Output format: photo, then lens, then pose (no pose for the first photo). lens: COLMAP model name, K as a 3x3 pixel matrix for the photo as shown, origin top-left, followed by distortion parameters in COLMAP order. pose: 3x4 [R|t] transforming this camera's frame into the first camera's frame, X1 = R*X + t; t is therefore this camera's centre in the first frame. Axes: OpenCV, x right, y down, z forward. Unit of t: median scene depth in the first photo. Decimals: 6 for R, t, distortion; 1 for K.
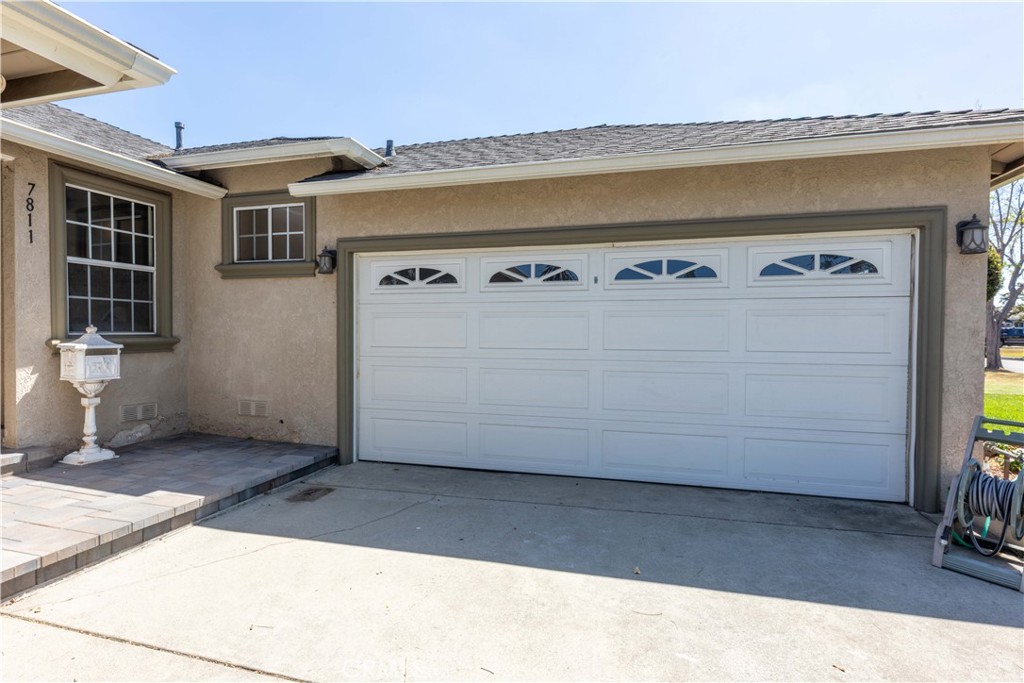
lens RADIAL K [[548.6, 0, 512.0], [0, 548.6, 341.5], [0, 0, 1]] dist [0.003703, 0.001586]
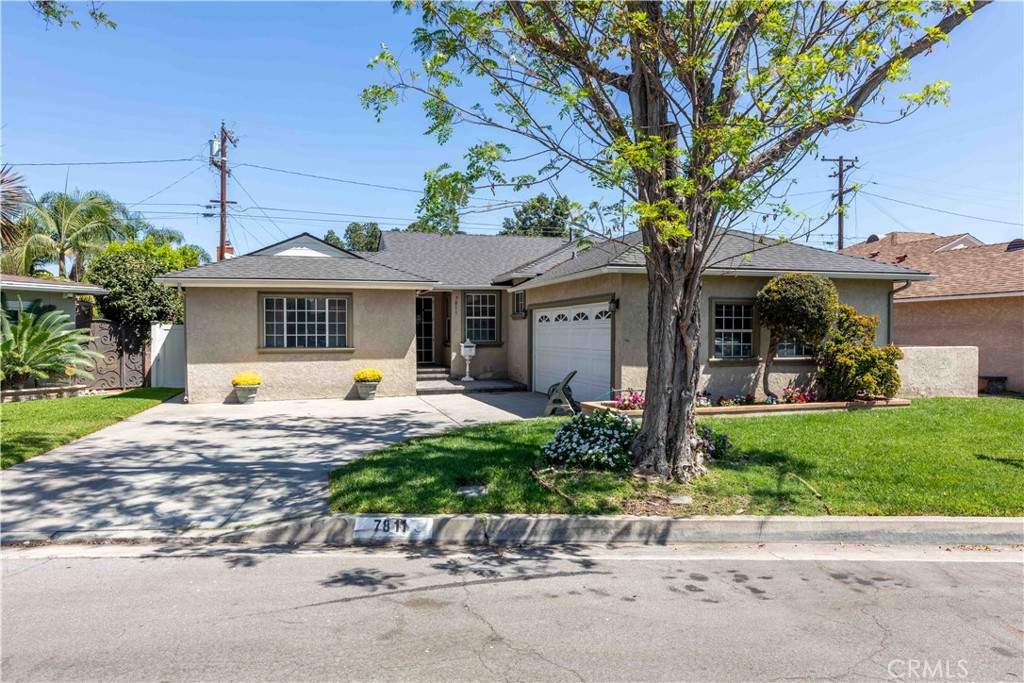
lens RADIAL K [[684.6, 0, 512.0], [0, 684.6, 341.5], [0, 0, 1]] dist [-0.000005, -0.000013]
pose [[0.538924, 0.005520, -0.842336, 2.599914], [-0.010906, 0.999940, -0.000425, -0.011551], [0.842284, 0.009416, 0.538952, -0.889559]]
